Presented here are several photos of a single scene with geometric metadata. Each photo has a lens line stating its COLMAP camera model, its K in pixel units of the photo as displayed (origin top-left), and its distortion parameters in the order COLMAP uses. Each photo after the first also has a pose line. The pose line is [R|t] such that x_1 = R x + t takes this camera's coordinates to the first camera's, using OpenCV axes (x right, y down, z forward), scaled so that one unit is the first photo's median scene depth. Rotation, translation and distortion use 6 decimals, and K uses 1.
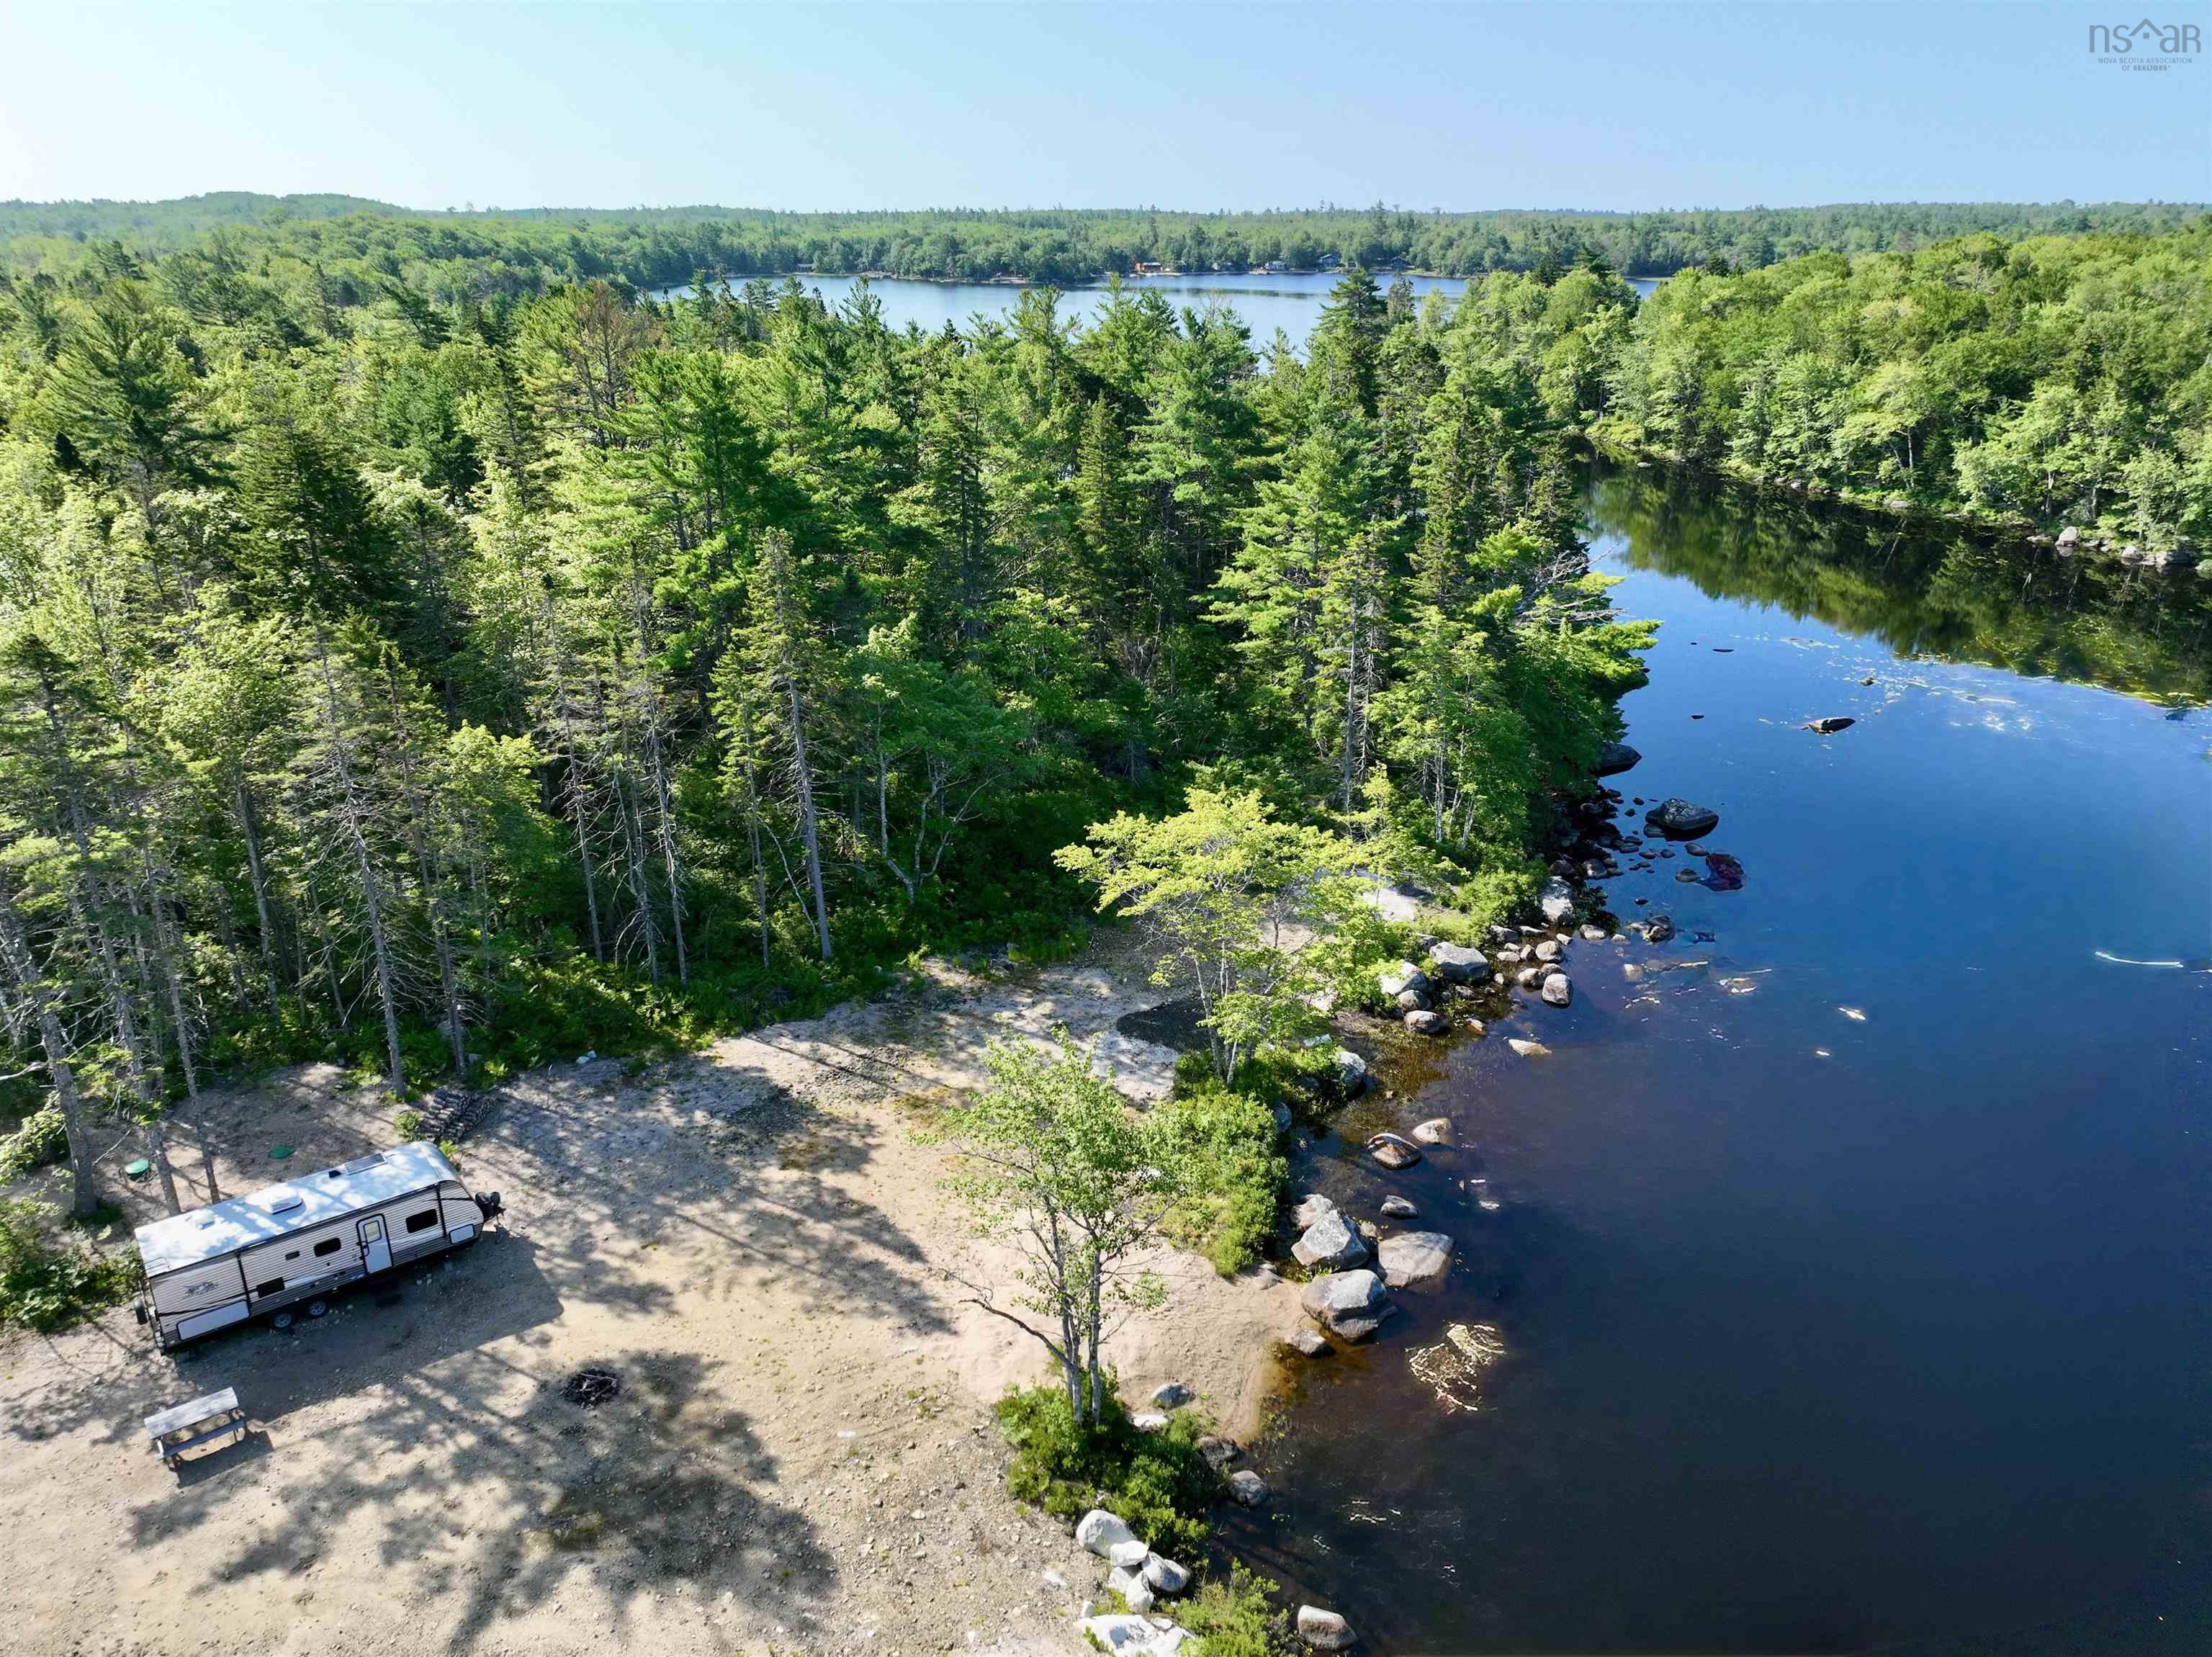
lens RADIAL K [[1560.0, 0, 1107.5], [0, 1560.0, 819.8], [0, 0, 1]] dist [-0.004422, 0.026416]
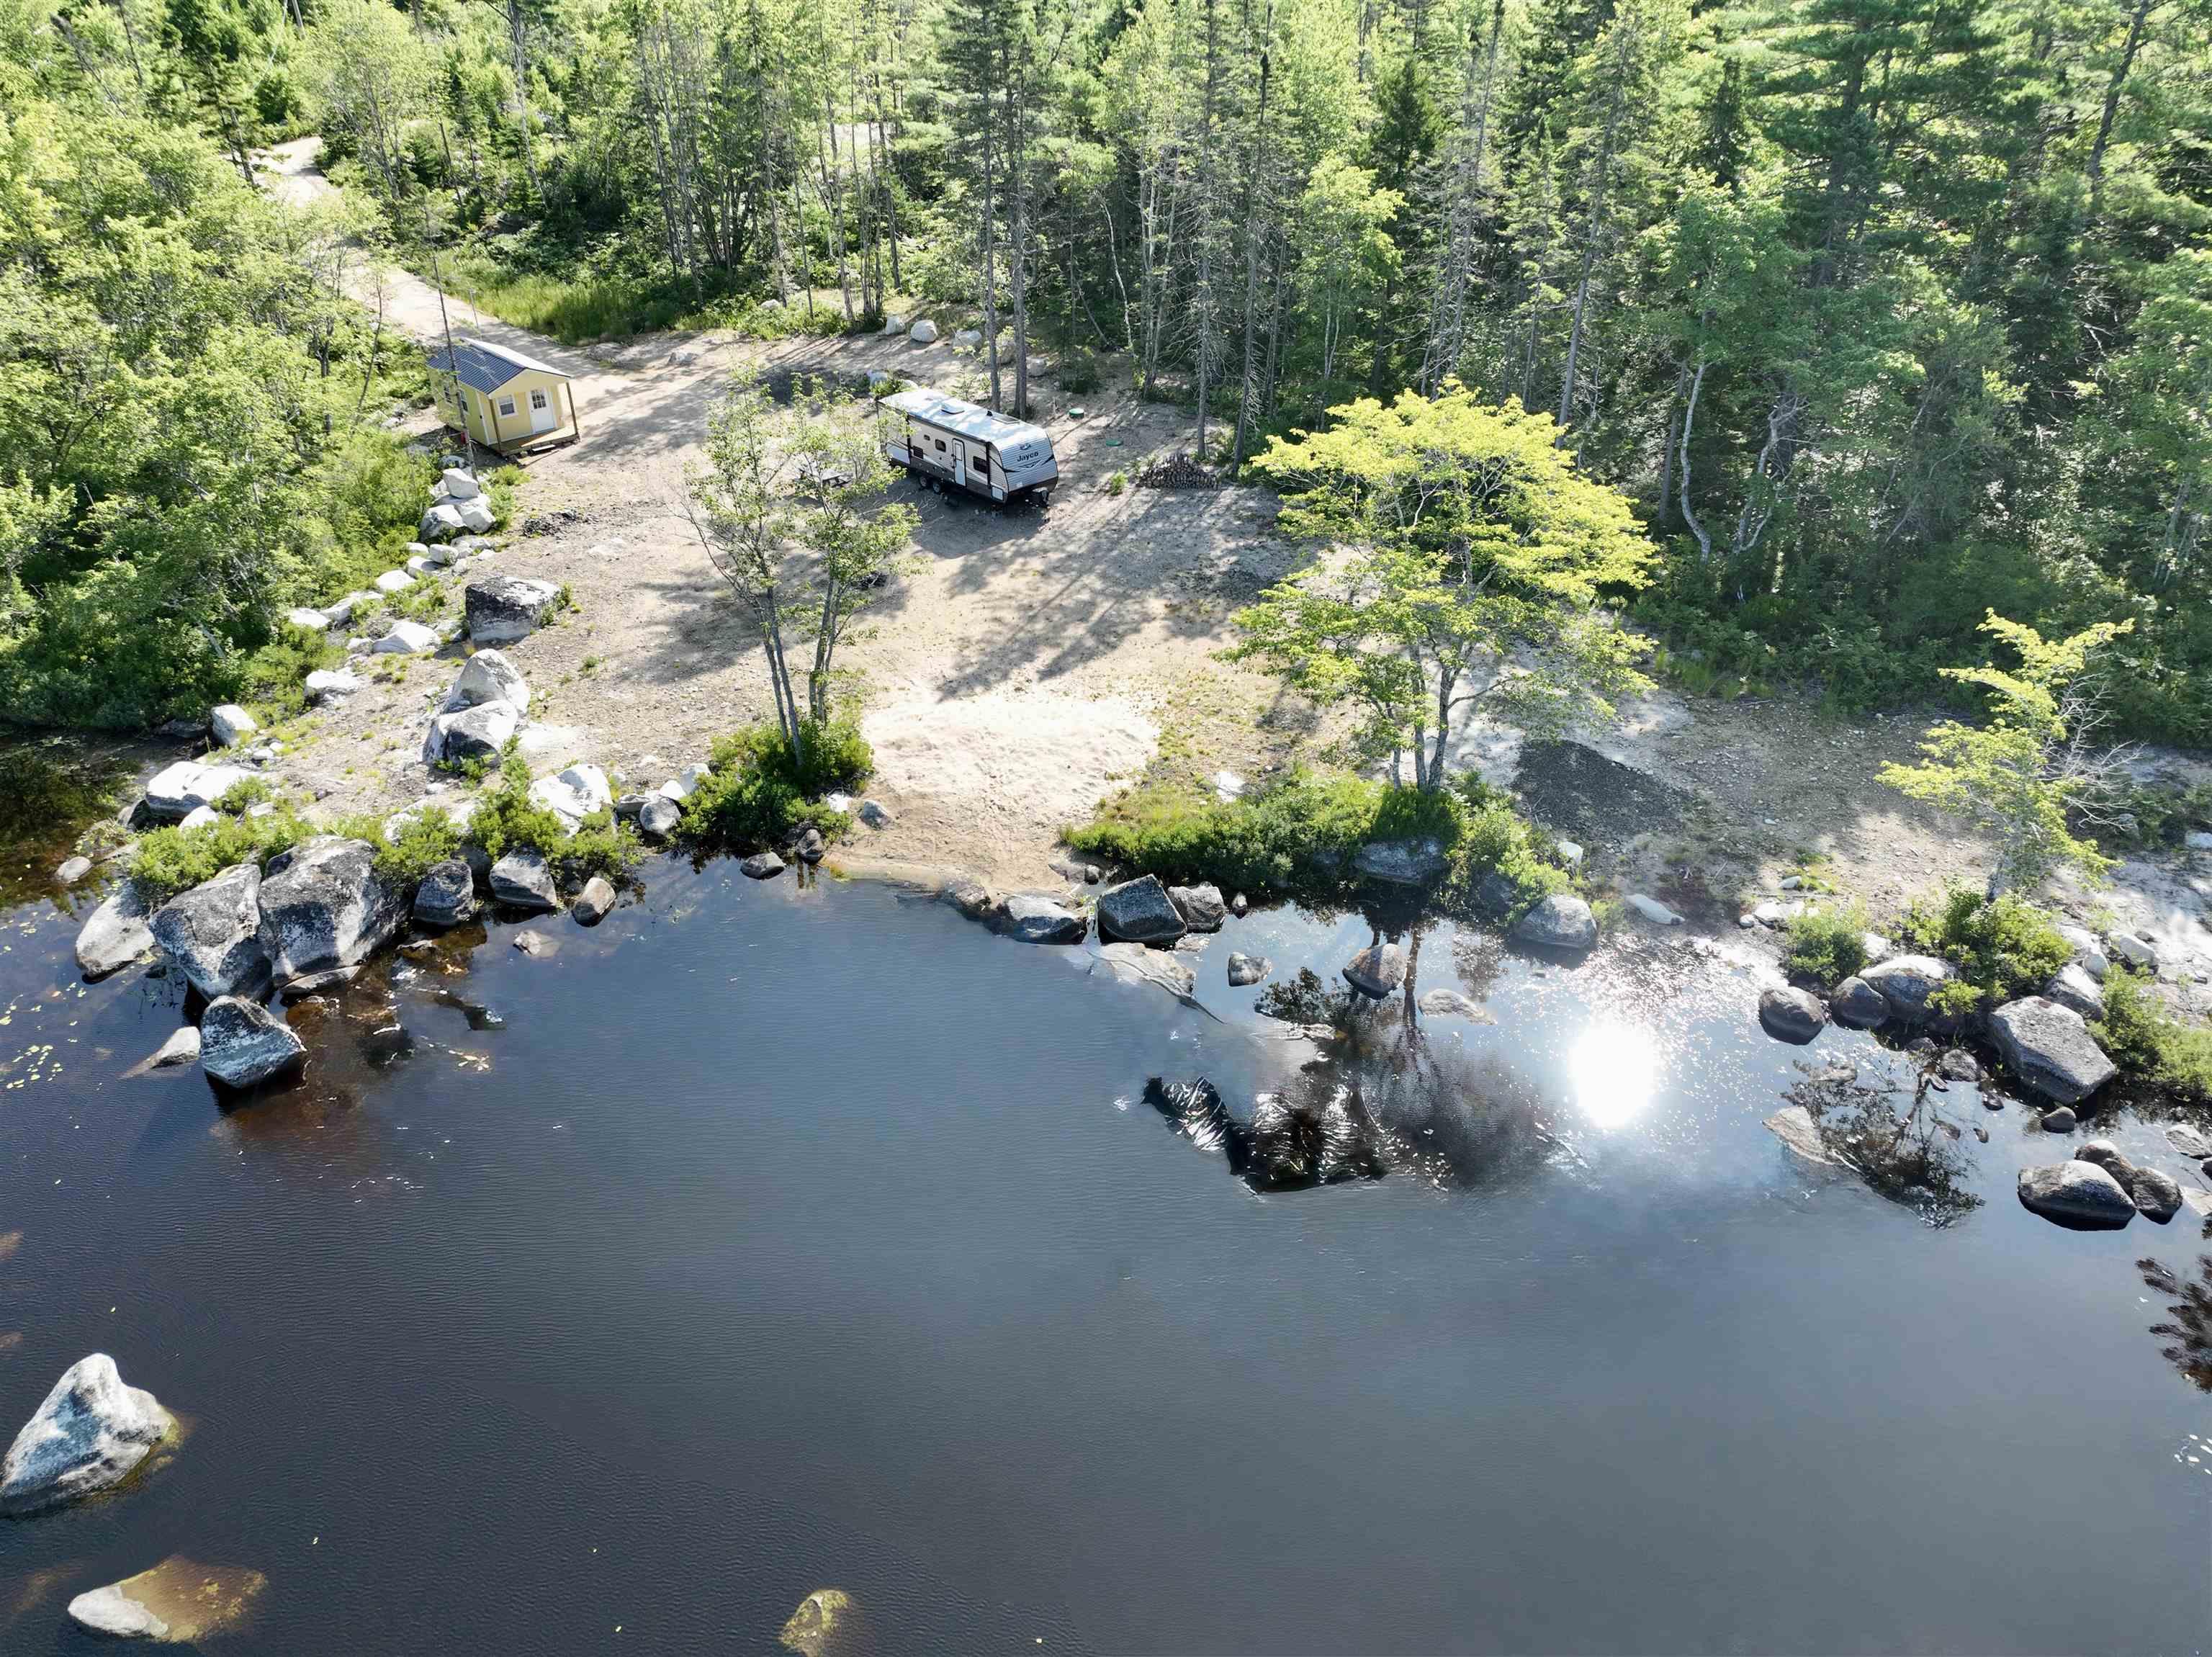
lens RADIAL K [[1560.0, 0, 1107.5], [0, 1560.0, 819.8], [0, 0, 1]] dist [-0.004422, 0.026416]
pose [[0.108587, 0.516539, -0.849351, 0.888753], [-0.356027, 0.817935, 0.451916, -0.143395], [0.928145, 0.253320, 0.272719, 0.820041]]
